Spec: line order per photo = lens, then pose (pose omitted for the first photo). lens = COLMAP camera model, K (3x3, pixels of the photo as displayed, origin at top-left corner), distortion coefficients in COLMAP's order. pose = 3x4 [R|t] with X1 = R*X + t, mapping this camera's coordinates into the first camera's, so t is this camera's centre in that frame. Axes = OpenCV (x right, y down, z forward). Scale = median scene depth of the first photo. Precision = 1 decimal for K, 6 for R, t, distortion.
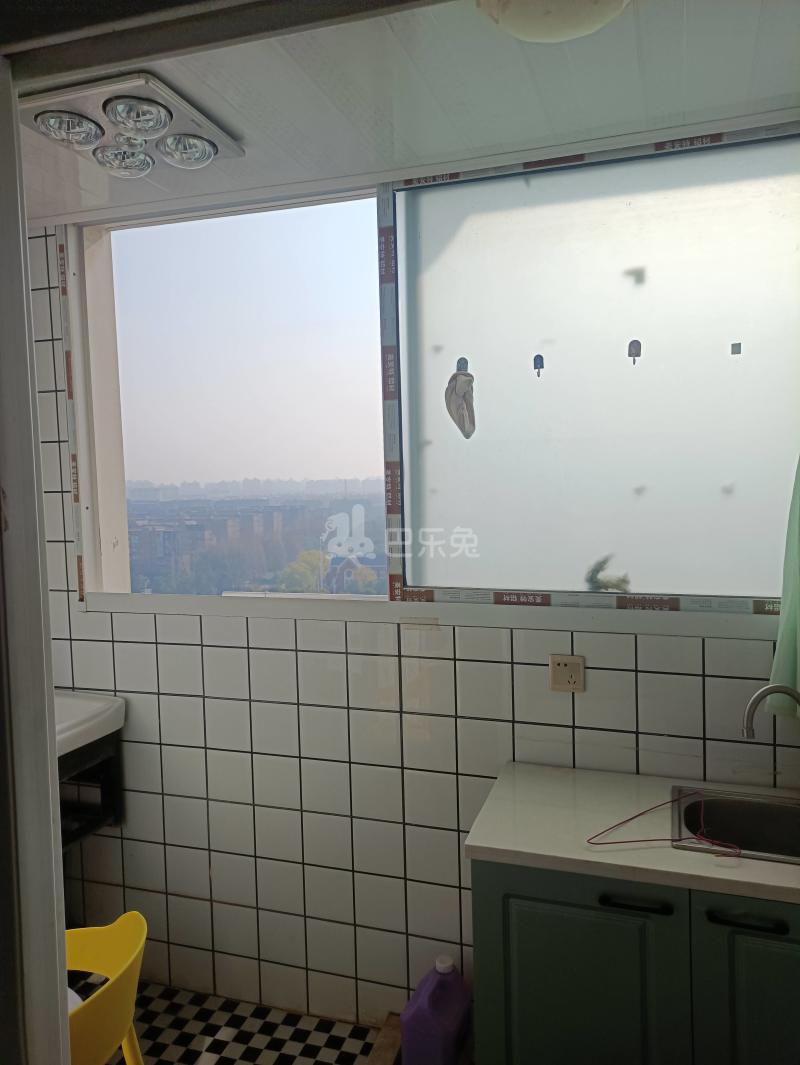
lens RADIAL K [[789.5, 0, 406.2], [0, 789.5, 526.4], [0, 0, 1]] dist [0.051869, -0.033572]
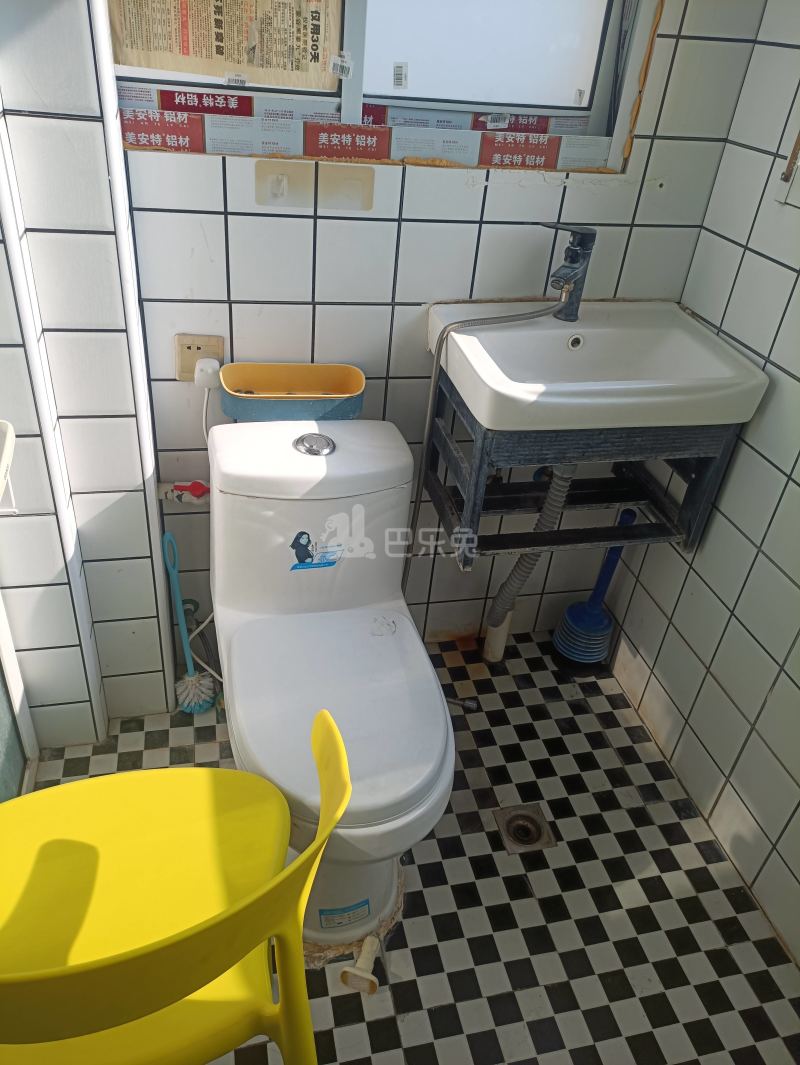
lens RADIAL K [[795.1, 0, 406.0], [0, 795.1, 526.3], [0, 0, 1]] dist [0.052318, -0.038839]
pose [[0.509330, 0.540843, -0.669381, -0.041774], [-0.165629, 0.824899, 0.540471, 0.034418], [0.844482, -0.164409, 0.509725, 0.467893]]
